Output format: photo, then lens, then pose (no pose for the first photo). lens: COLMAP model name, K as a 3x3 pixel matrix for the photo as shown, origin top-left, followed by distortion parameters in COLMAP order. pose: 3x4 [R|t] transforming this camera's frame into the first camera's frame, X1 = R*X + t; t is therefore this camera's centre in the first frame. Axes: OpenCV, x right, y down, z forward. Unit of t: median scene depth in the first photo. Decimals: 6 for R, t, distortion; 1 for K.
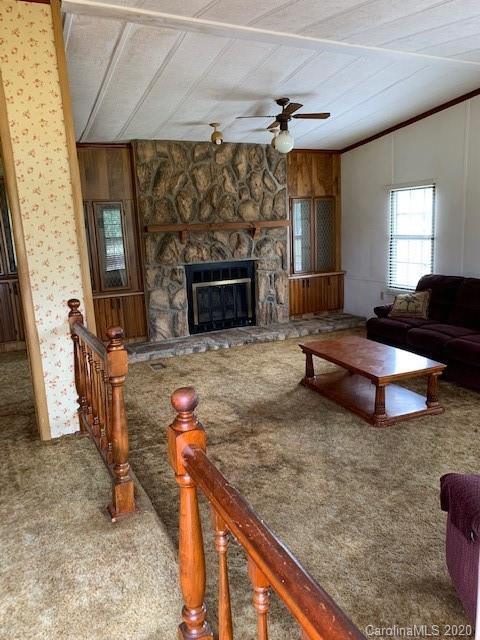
lens RADIAL K [[473.5, 0, 242.7], [0, 473.5, 321.2], [0, 0, 1]] dist [0.035947, -0.035125]
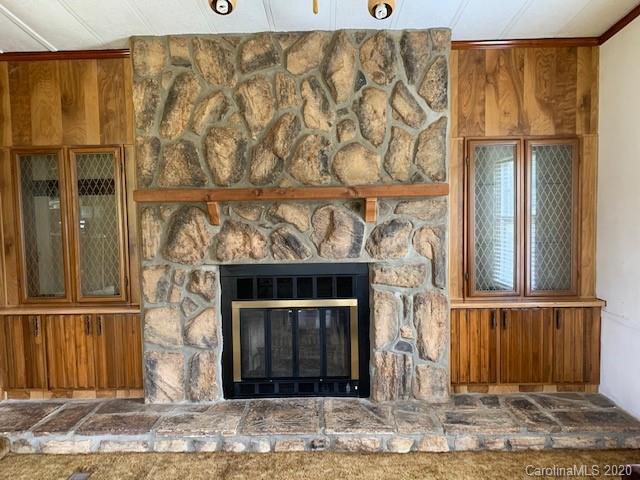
lens RADIAL K [[473.5, 0, 314.9], [0, 473.5, 239.7], [0, 0, 1]] dist [0.035947, -0.035125]
pose [[0.891715, 0.050523, -0.449769, 0.203203], [-0.108534, 0.988624, -0.104127, -0.101233], [0.439391, 0.141667, 0.887054, 0.566008]]
